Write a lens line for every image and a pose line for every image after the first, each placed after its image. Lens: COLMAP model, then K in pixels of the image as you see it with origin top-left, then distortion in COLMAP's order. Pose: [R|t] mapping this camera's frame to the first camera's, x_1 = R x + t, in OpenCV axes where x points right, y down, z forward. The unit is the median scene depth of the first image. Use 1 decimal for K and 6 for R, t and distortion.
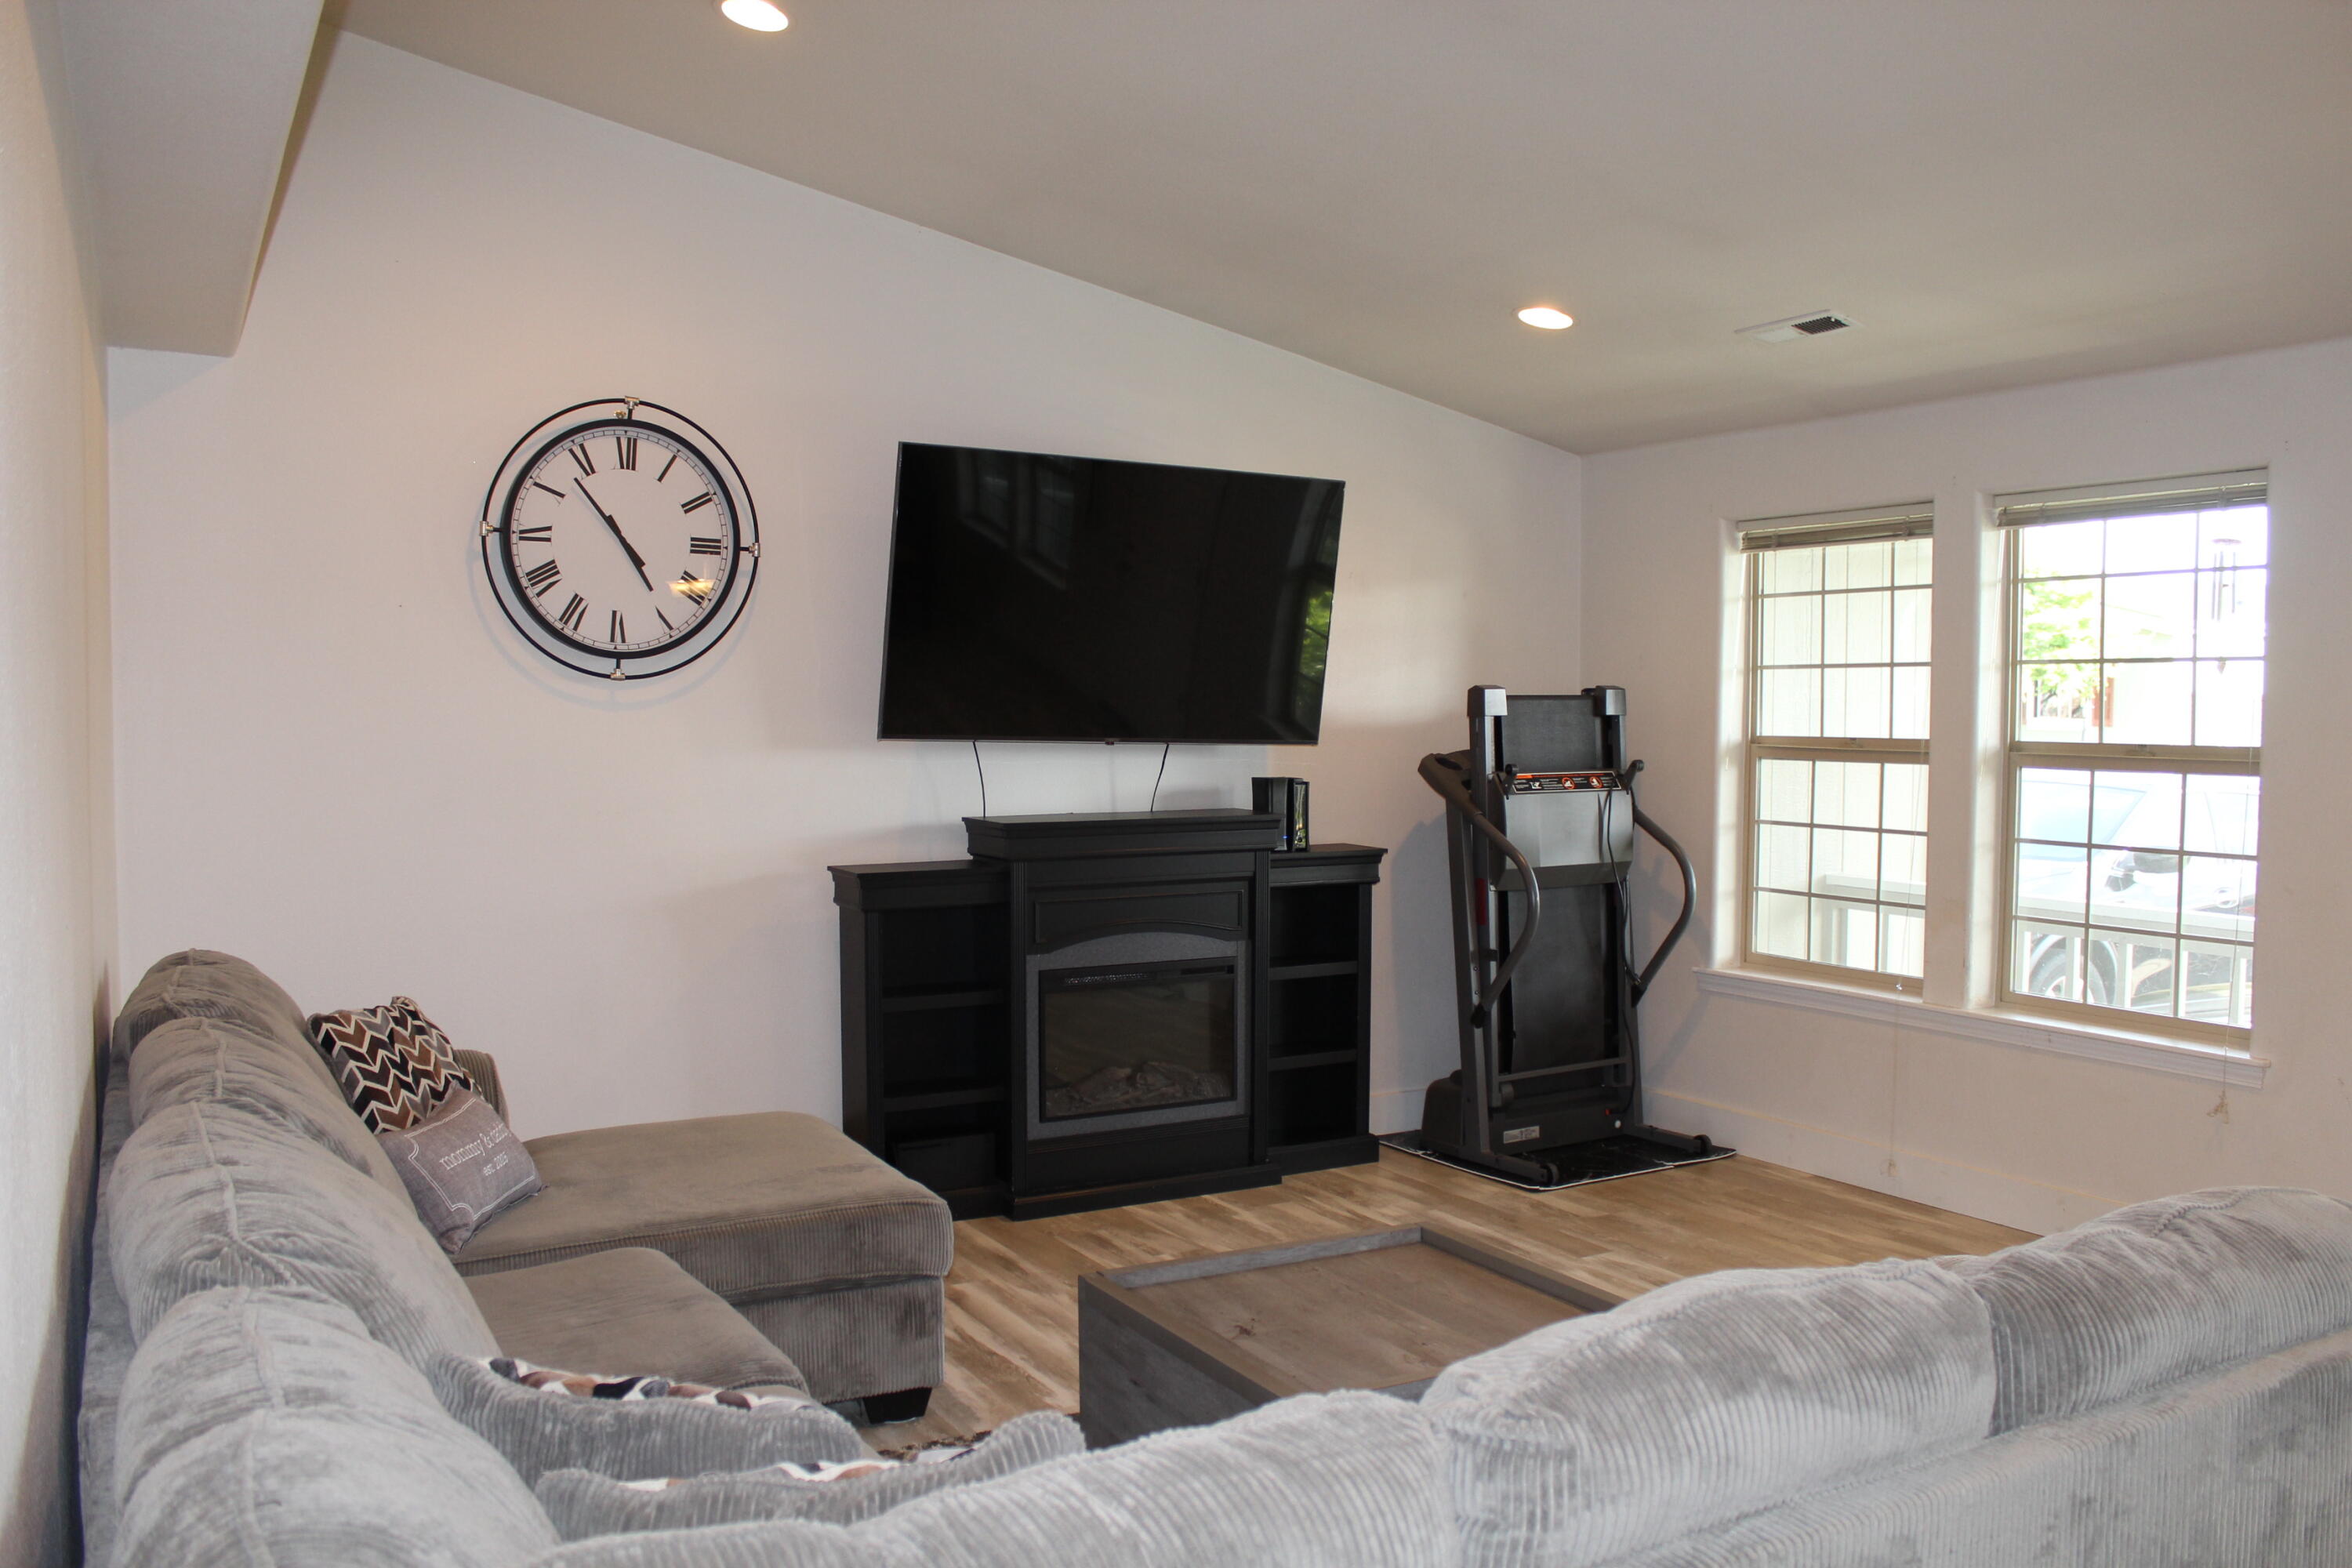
lens RADIAL K [[1945.9, 0, 1206.6], [0, 1945.9, 798.3], [0, 0, 1]] dist [-0.173213, 0.152592]
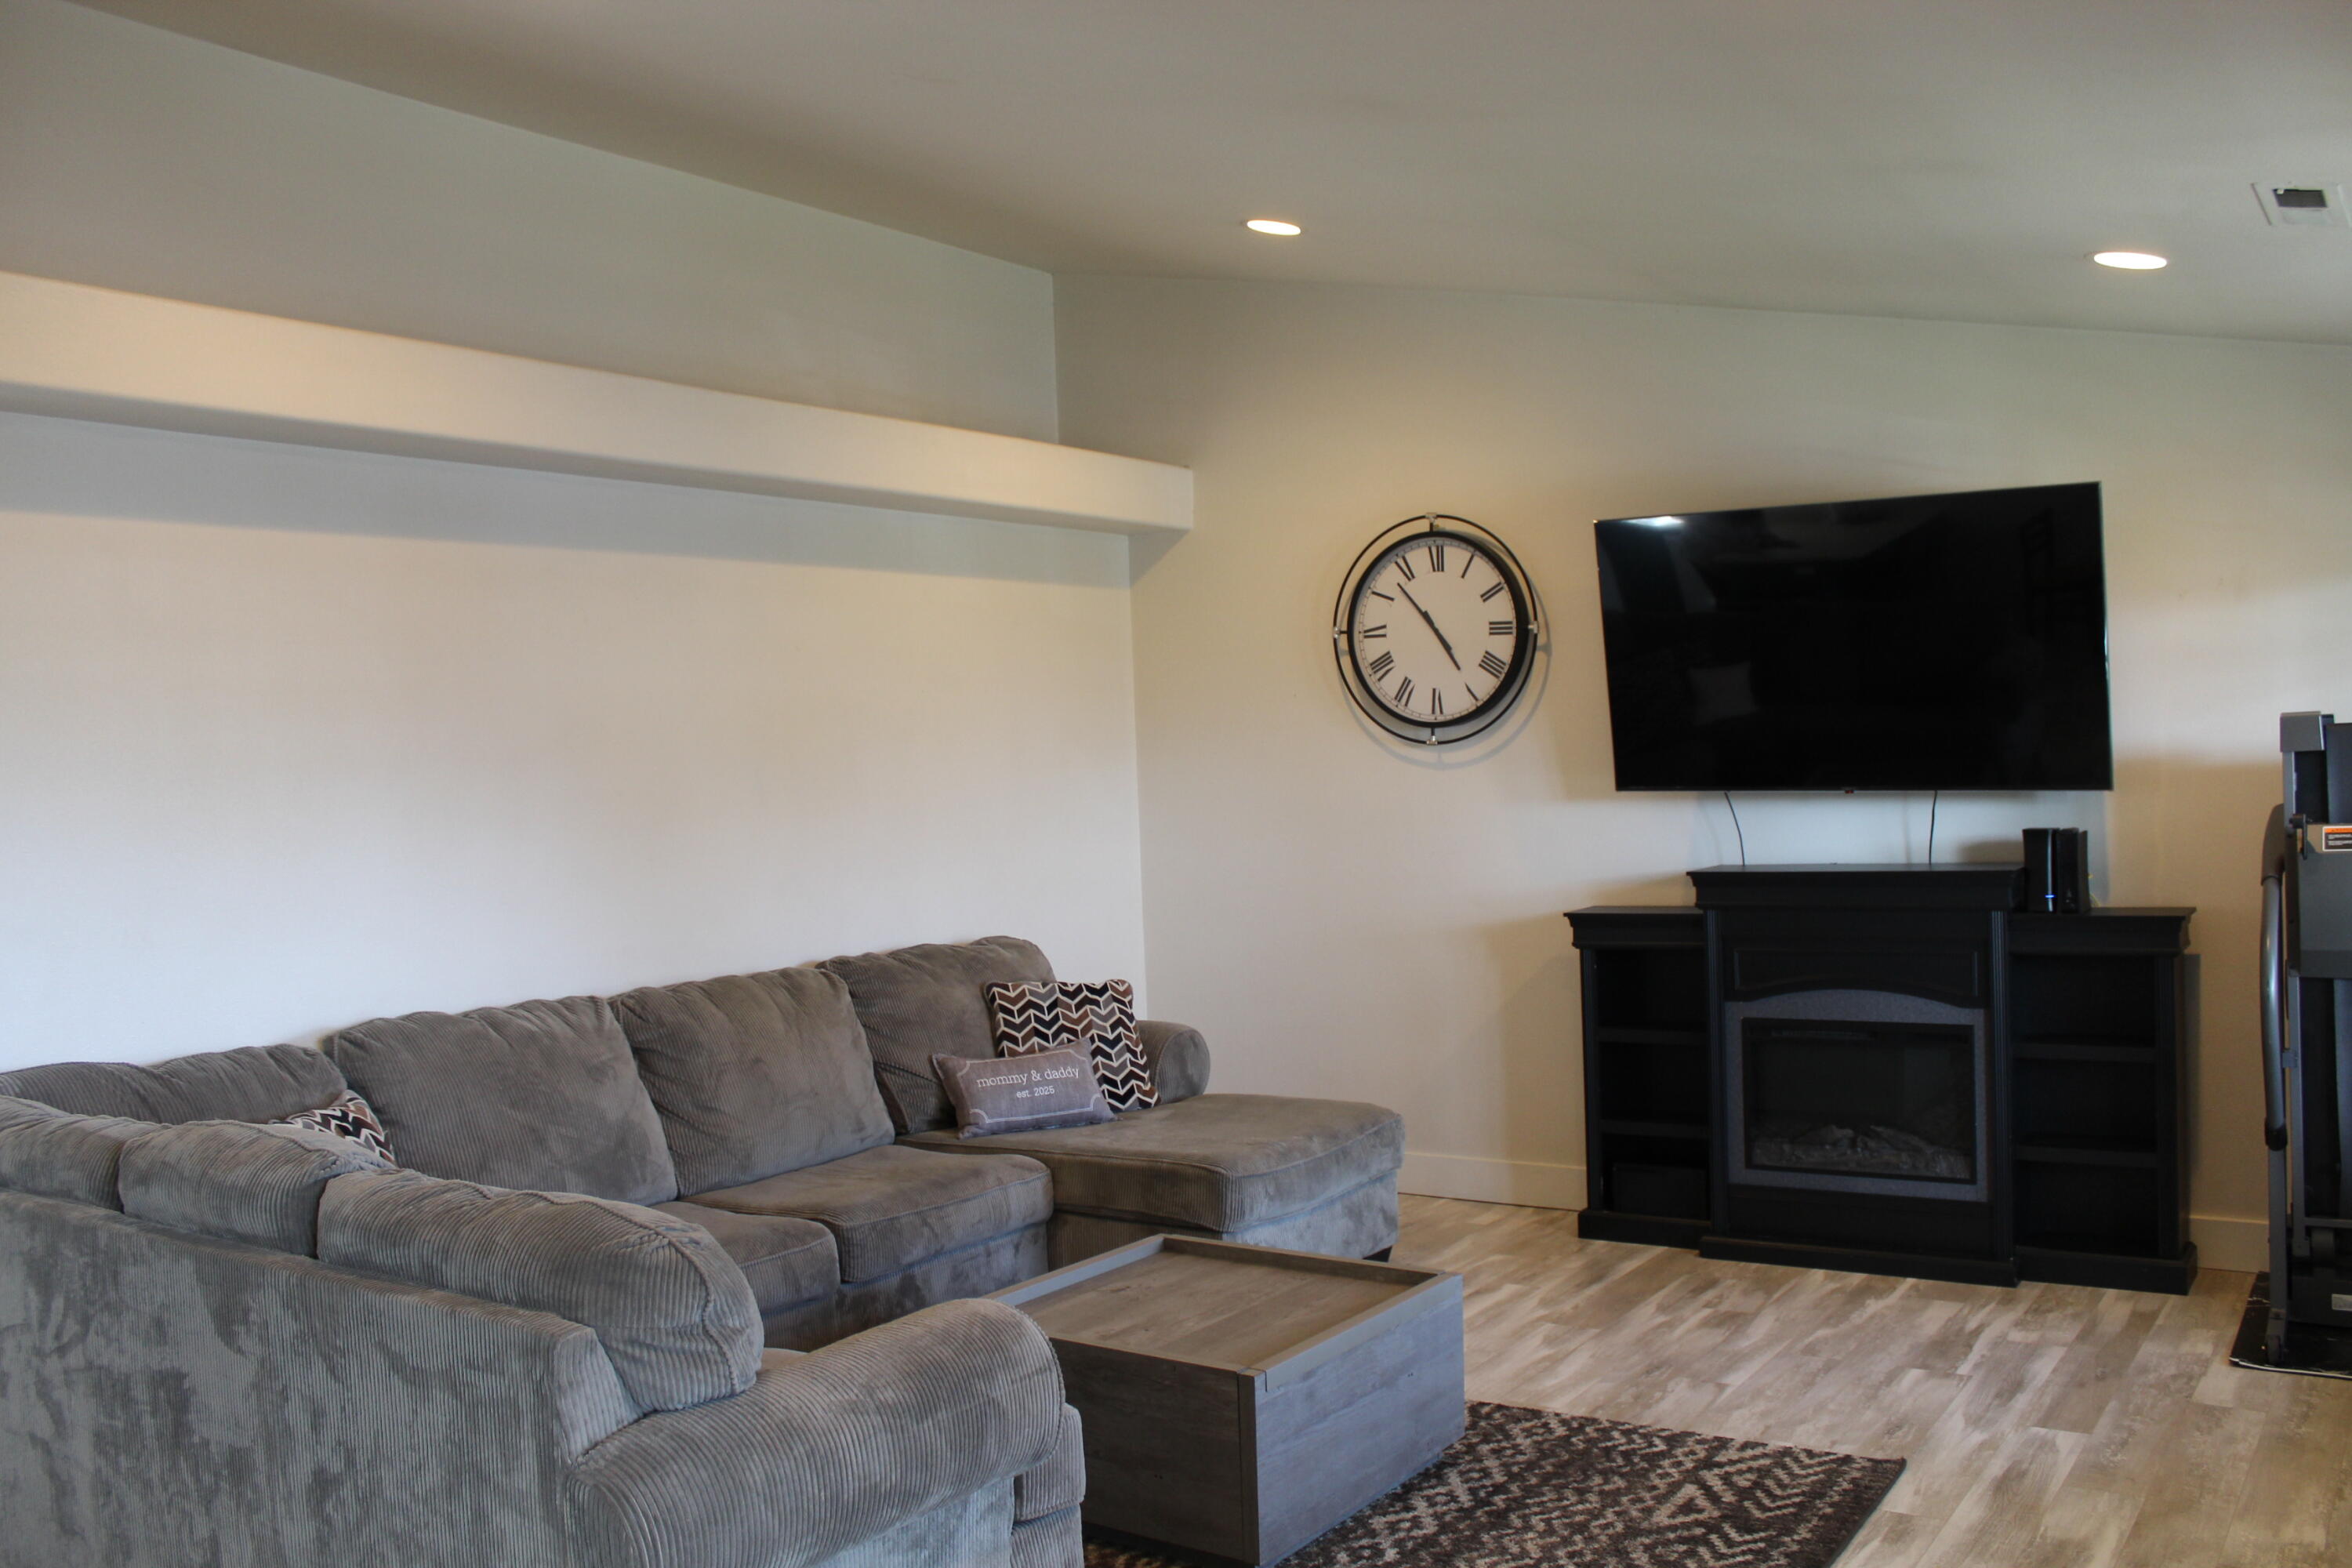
lens RADIAL K [[1945.9, 0, 1206.6], [0, 1945.9, 798.3], [0, 0, 1]] dist [-0.173213, 0.152592]
pose [[0.437731, -0.003579, -0.899099, 0.699758], [-0.007132, 0.999947, -0.007452, -0.016744], [0.899078, 0.009674, 0.437682, 0.310637]]
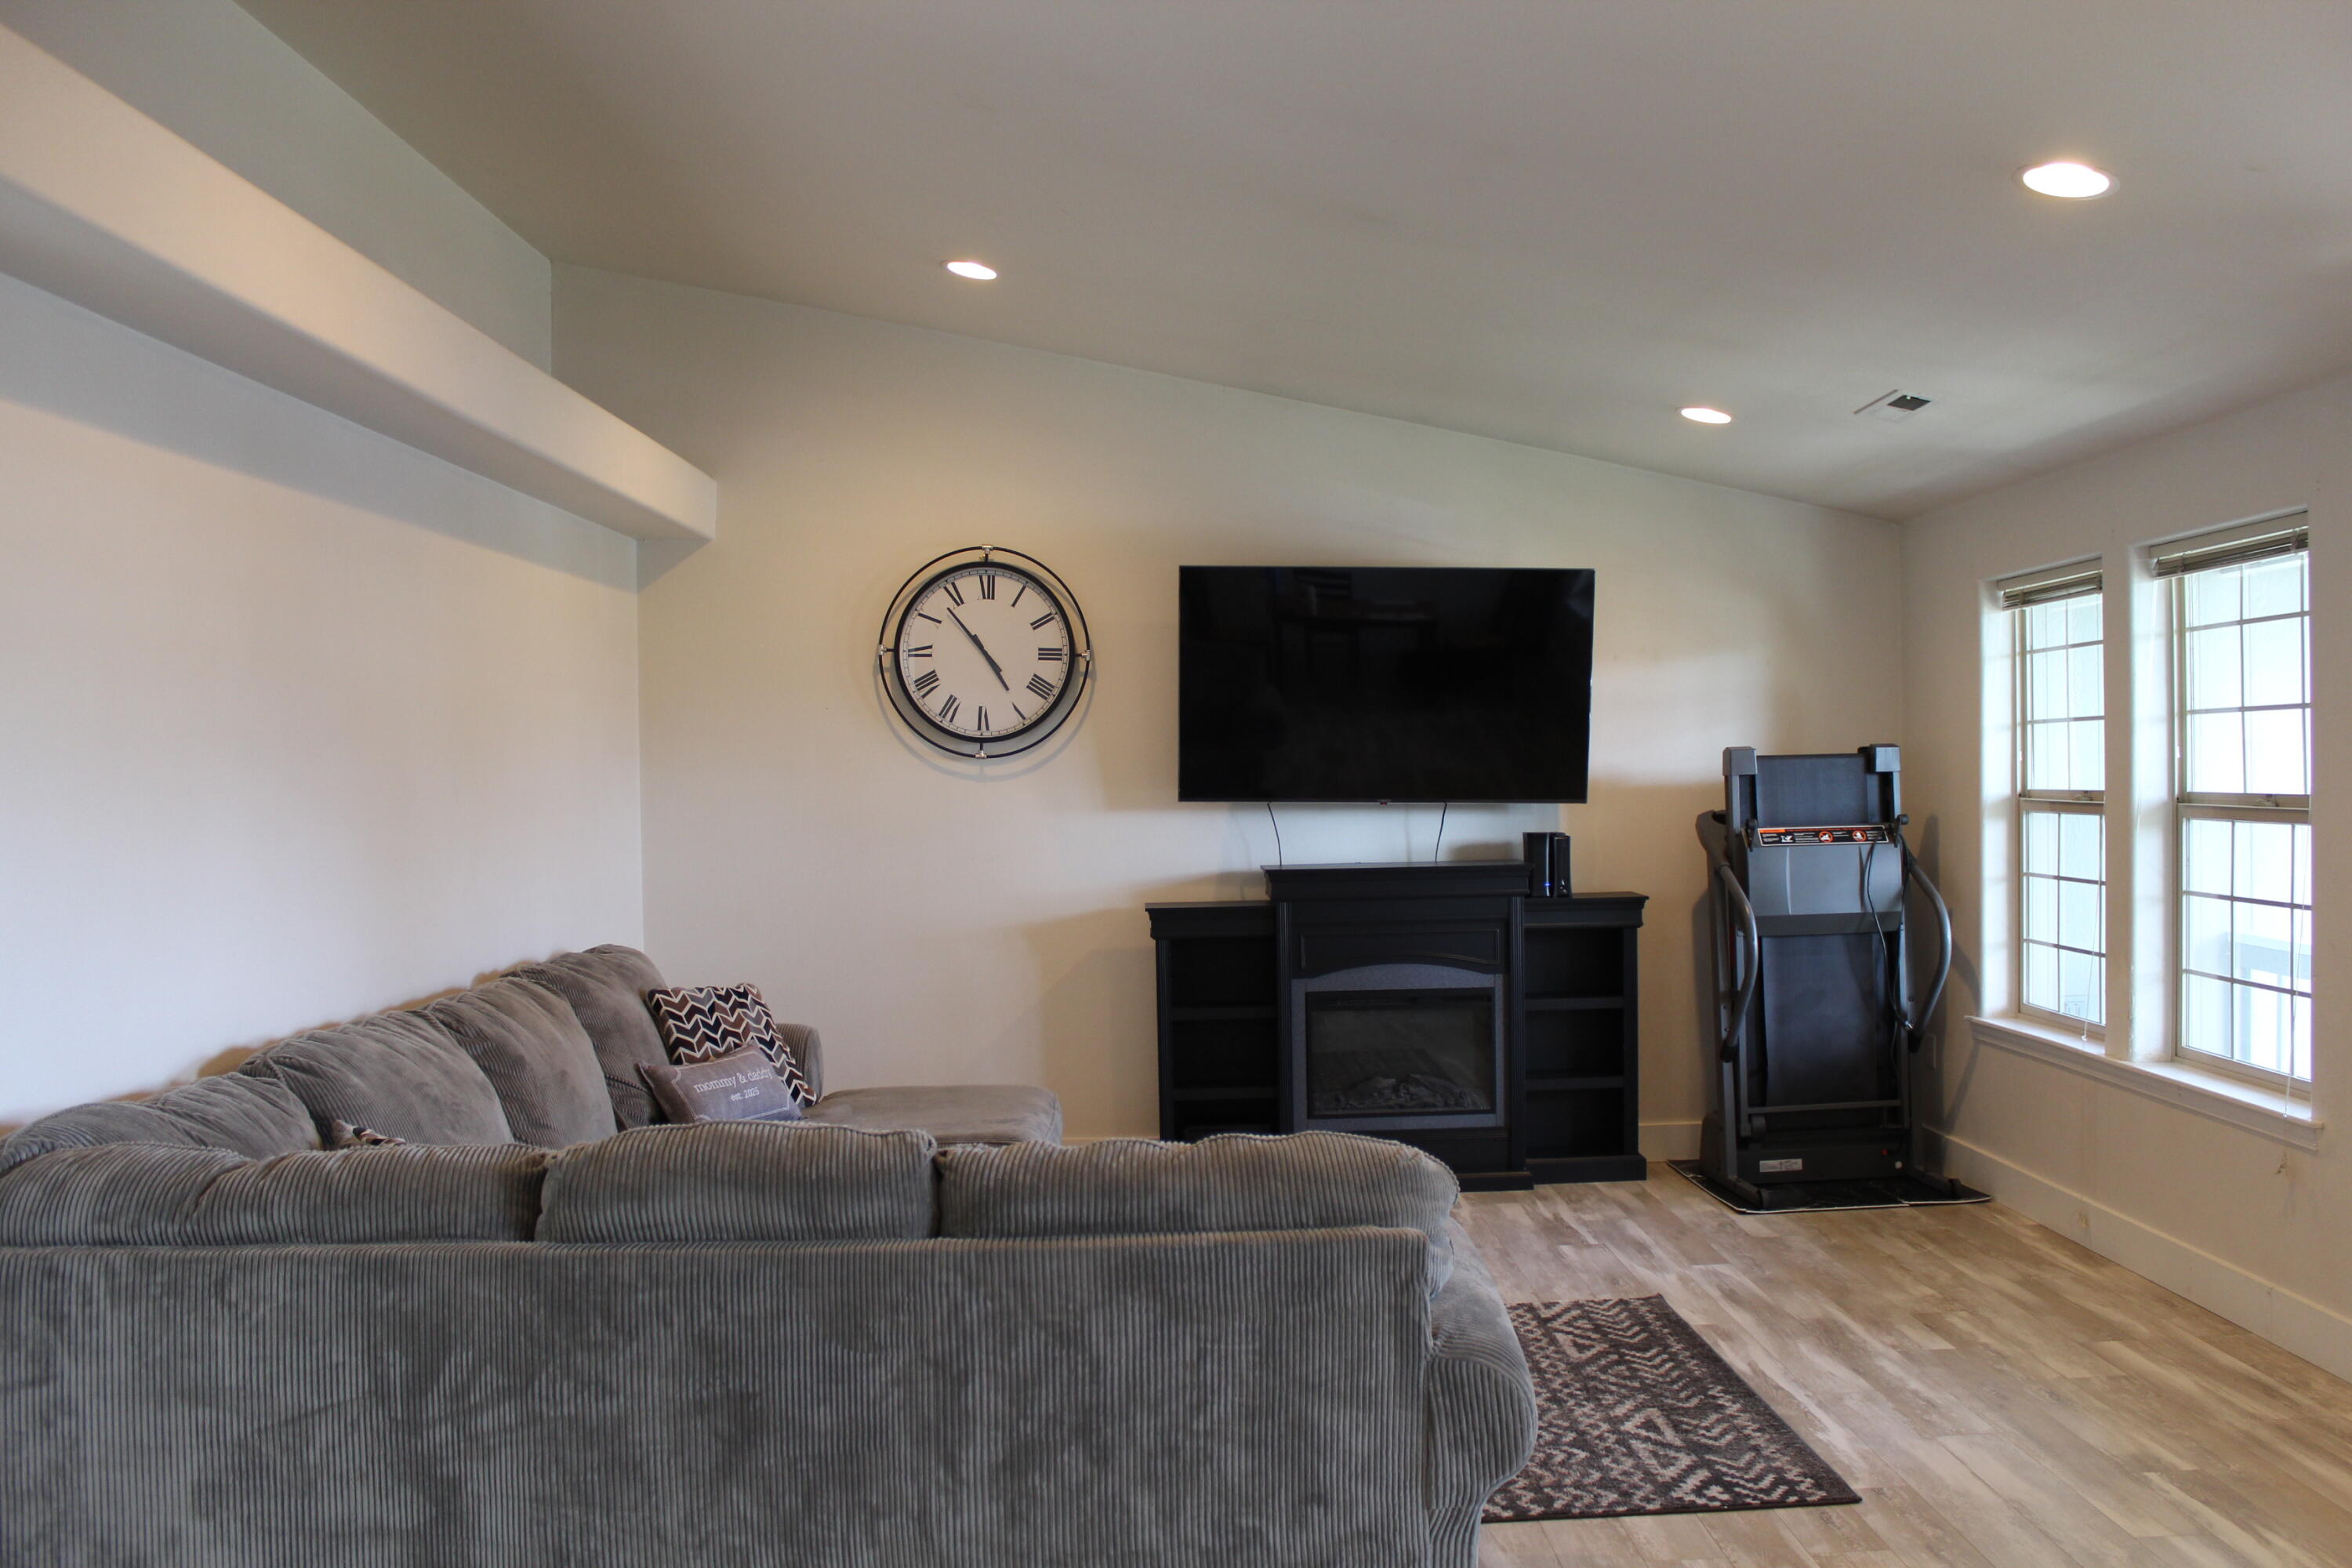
lens RADIAL K [[1945.9, 0, 1206.6], [0, 1945.9, 798.3], [0, 0, 1]] dist [-0.173213, 0.152592]
pose [[0.882011, -0.010380, -0.471115, 0.434626], [-0.004468, 0.999528, -0.030387, 0.005105], [0.471208, 0.028907, 0.881548, -0.100864]]
